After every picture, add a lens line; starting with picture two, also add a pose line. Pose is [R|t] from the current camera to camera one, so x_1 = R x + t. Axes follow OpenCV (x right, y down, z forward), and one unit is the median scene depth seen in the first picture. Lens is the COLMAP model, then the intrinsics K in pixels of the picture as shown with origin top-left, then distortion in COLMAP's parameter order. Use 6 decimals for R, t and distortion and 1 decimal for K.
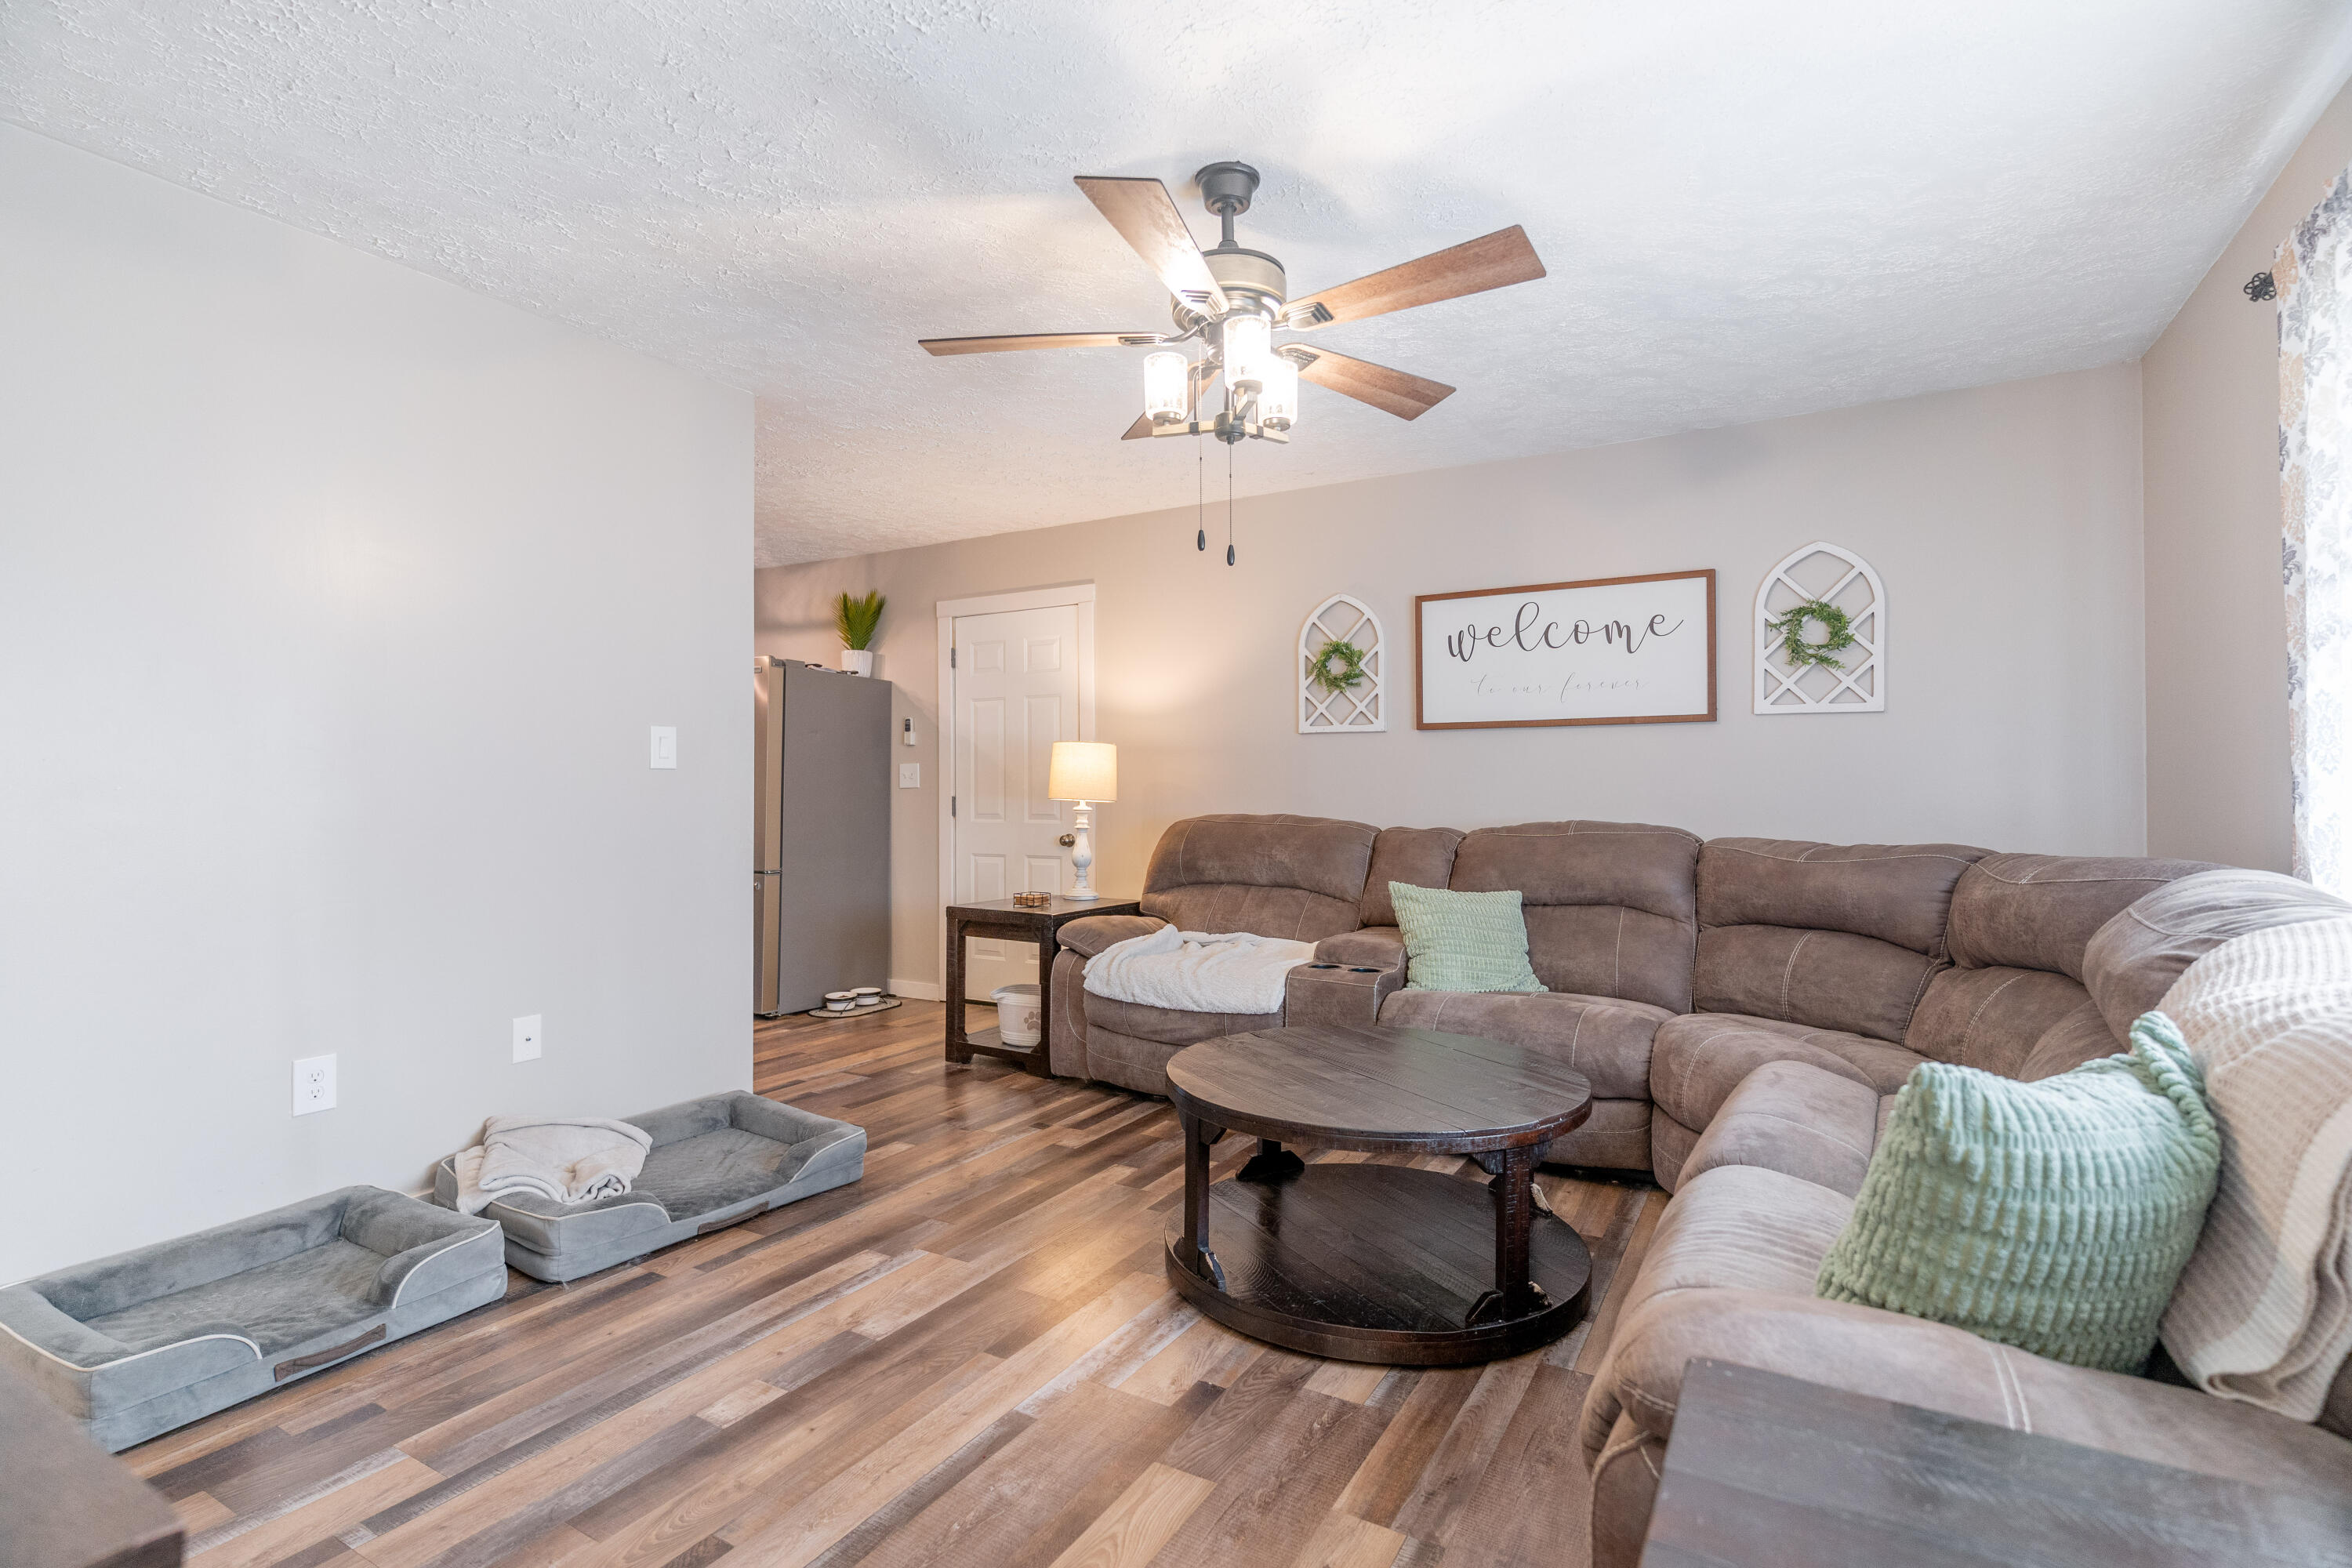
lens RADIAL K [[1115.1, 0, 1171.0], [0, 1115.1, 774.6], [0, 0, 1]] dist [0.000213, 0.000533]
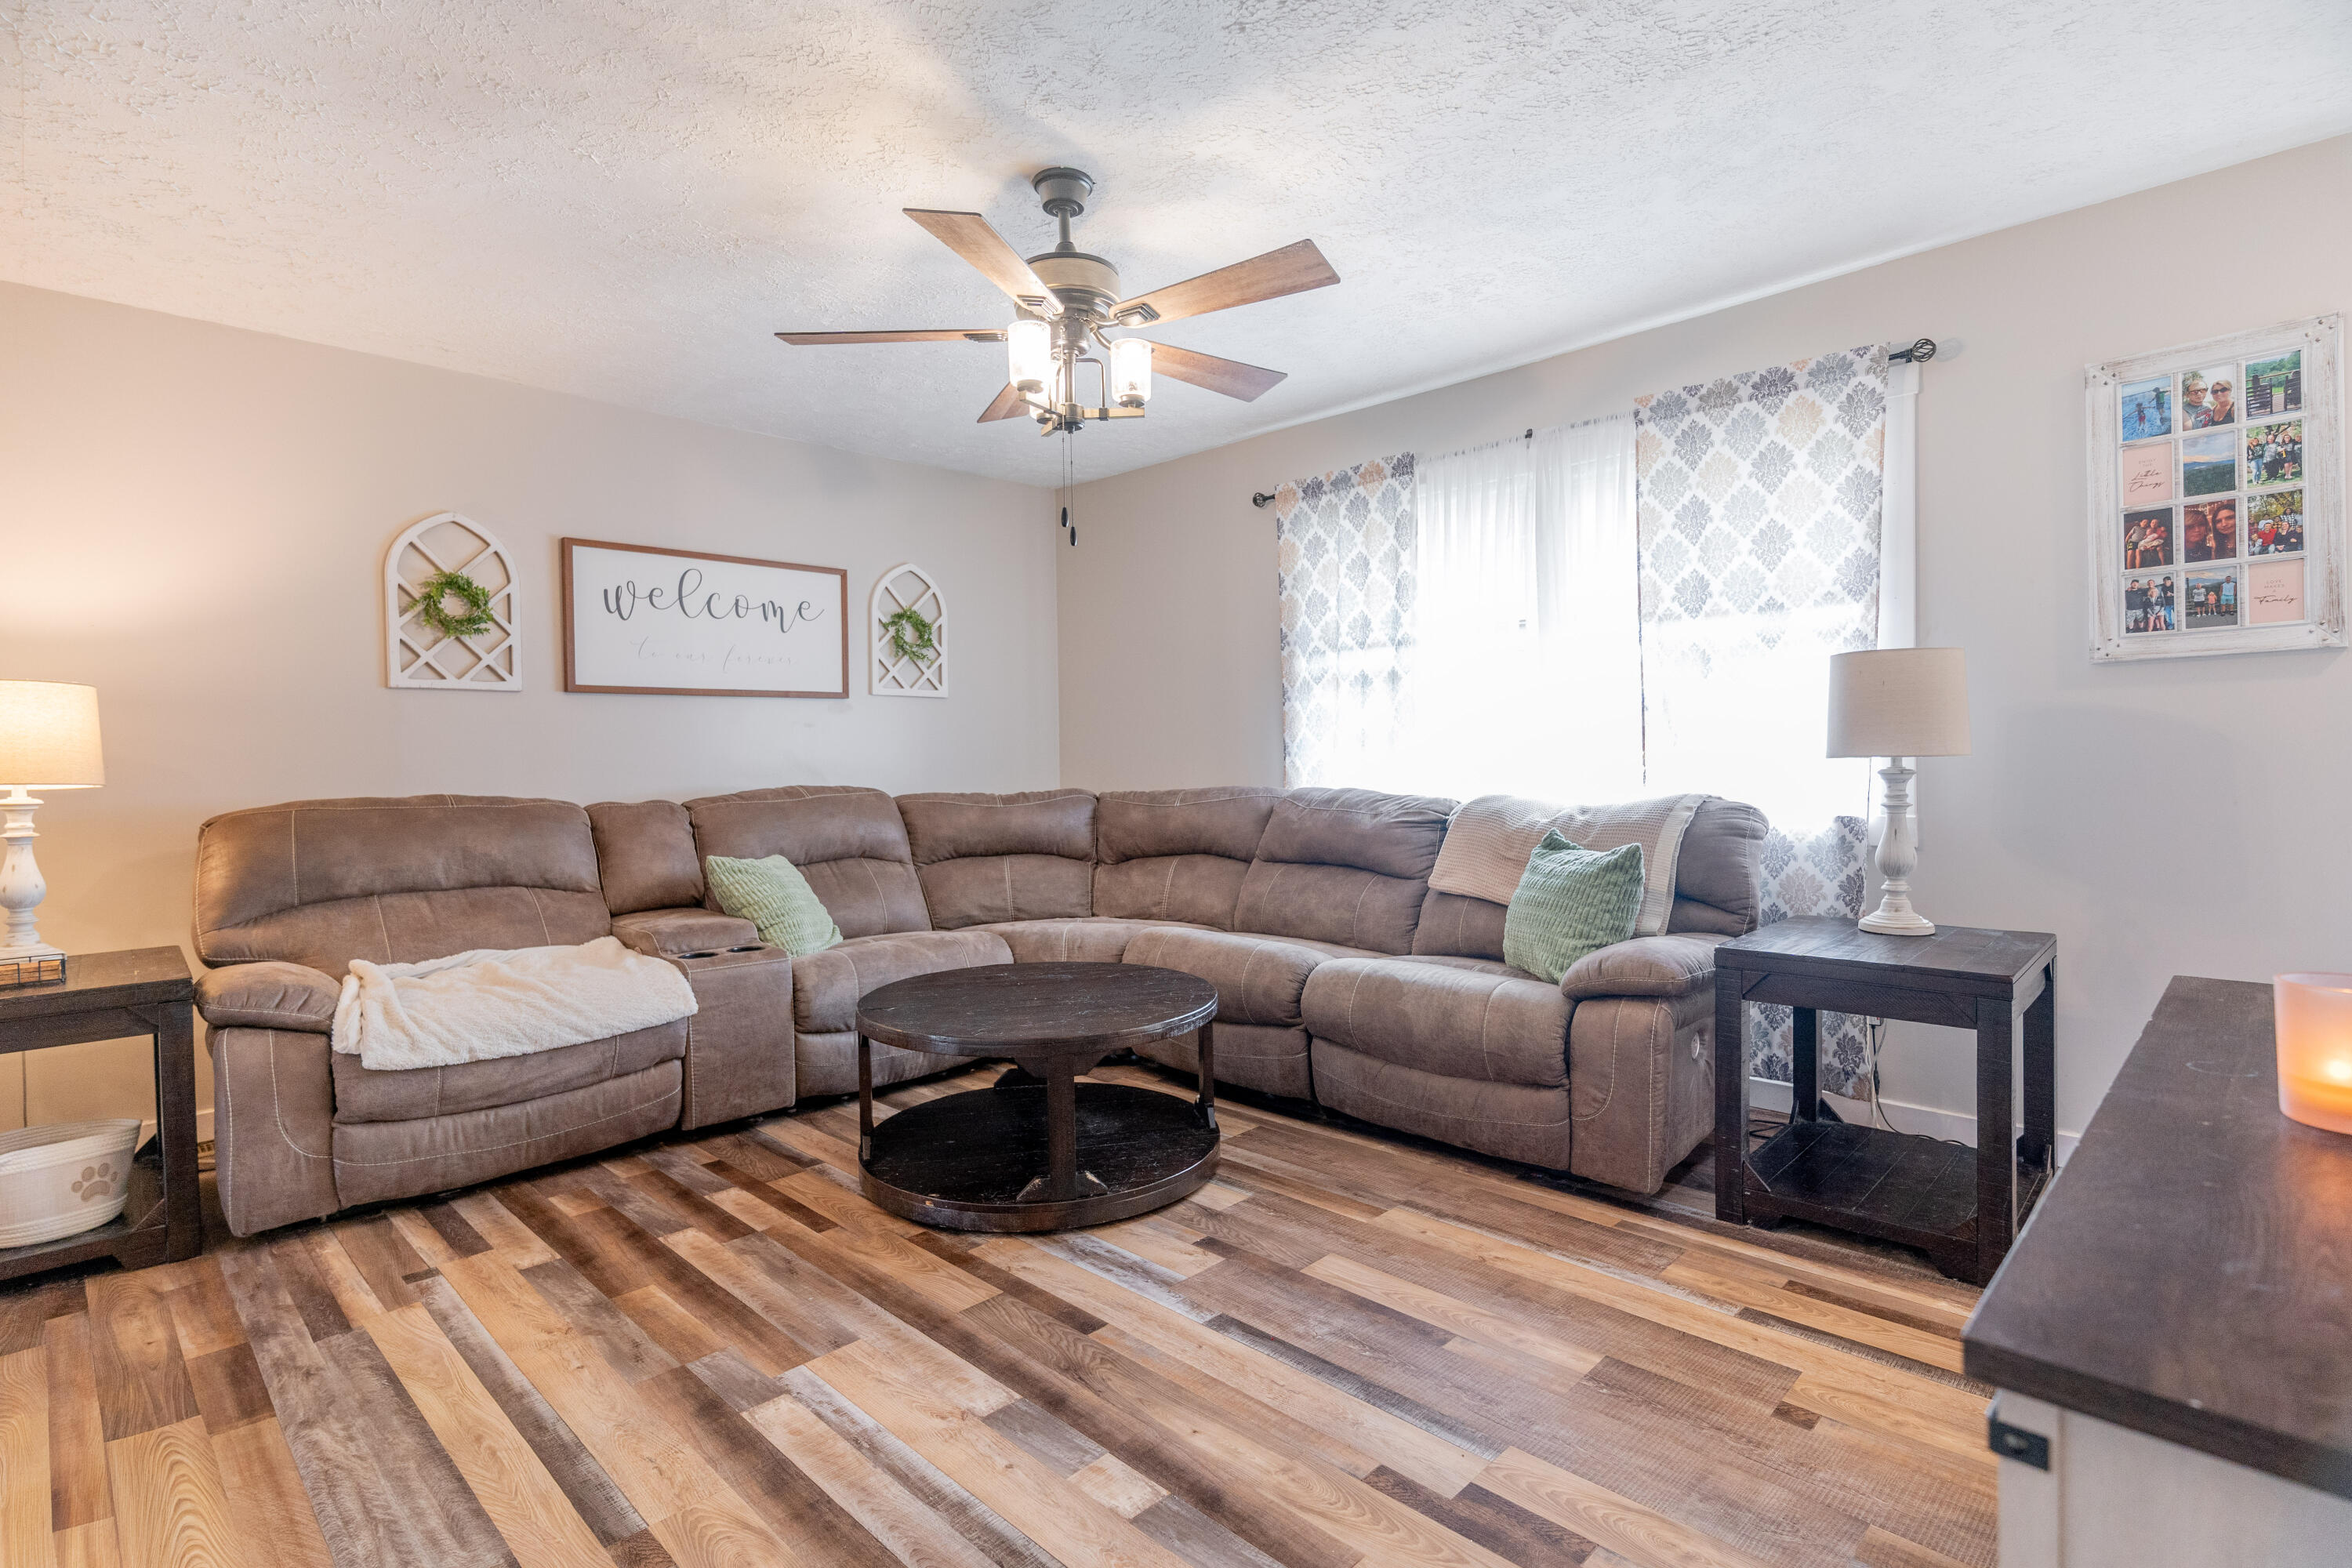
lens RADIAL K [[1115.1, 0, 1171.0], [0, 1115.1, 774.6], [0, 0, 1]] dist [0.000213, 0.000533]
pose [[0.241499, -0.022712, 0.970135, -0.664033], [0.002819, 0.999738, 0.022703, 0.007930], [-0.970397, -0.002748, 0.241500, 0.432519]]
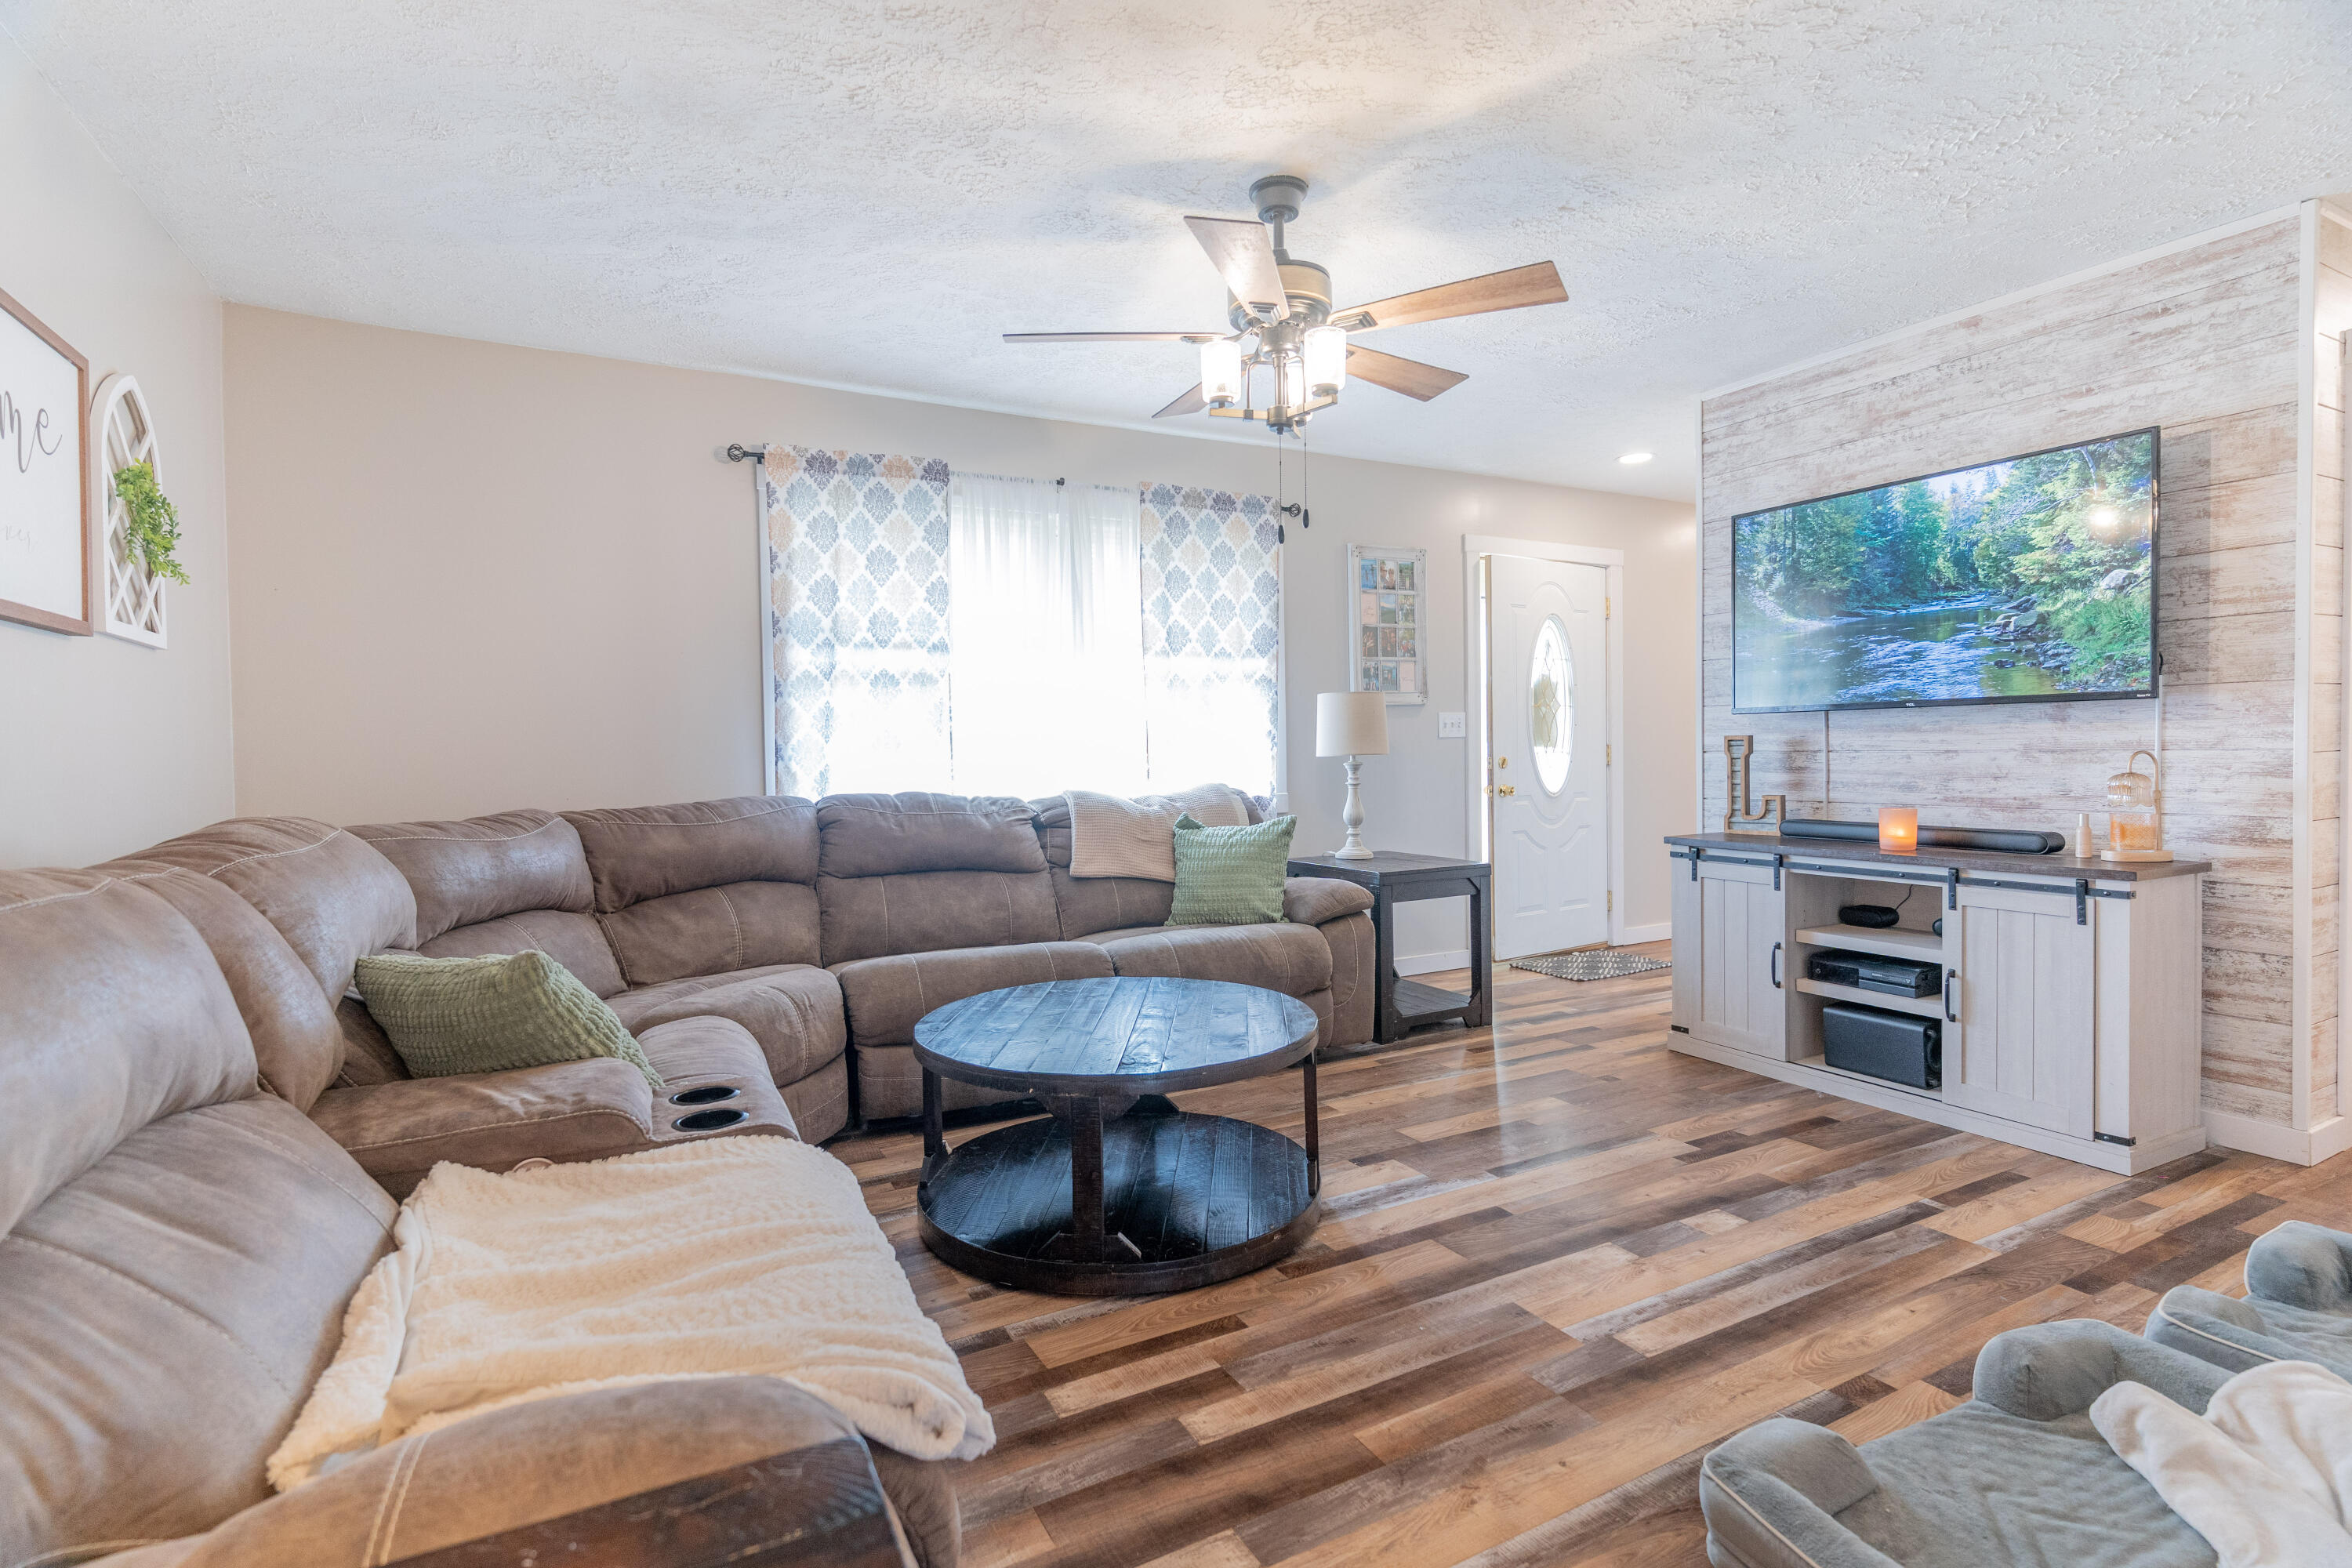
lens RADIAL K [[1115.1, 0, 1171.0], [0, 1115.1, 774.6], [0, 0, 1]] dist [0.000213, 0.000533]
pose [[-0.852727, -0.000511, 0.522357, -0.295019], [0.006769, 0.999905, 0.012028, 0.019984], [-0.522314, 0.013793, -0.852642, 1.360269]]
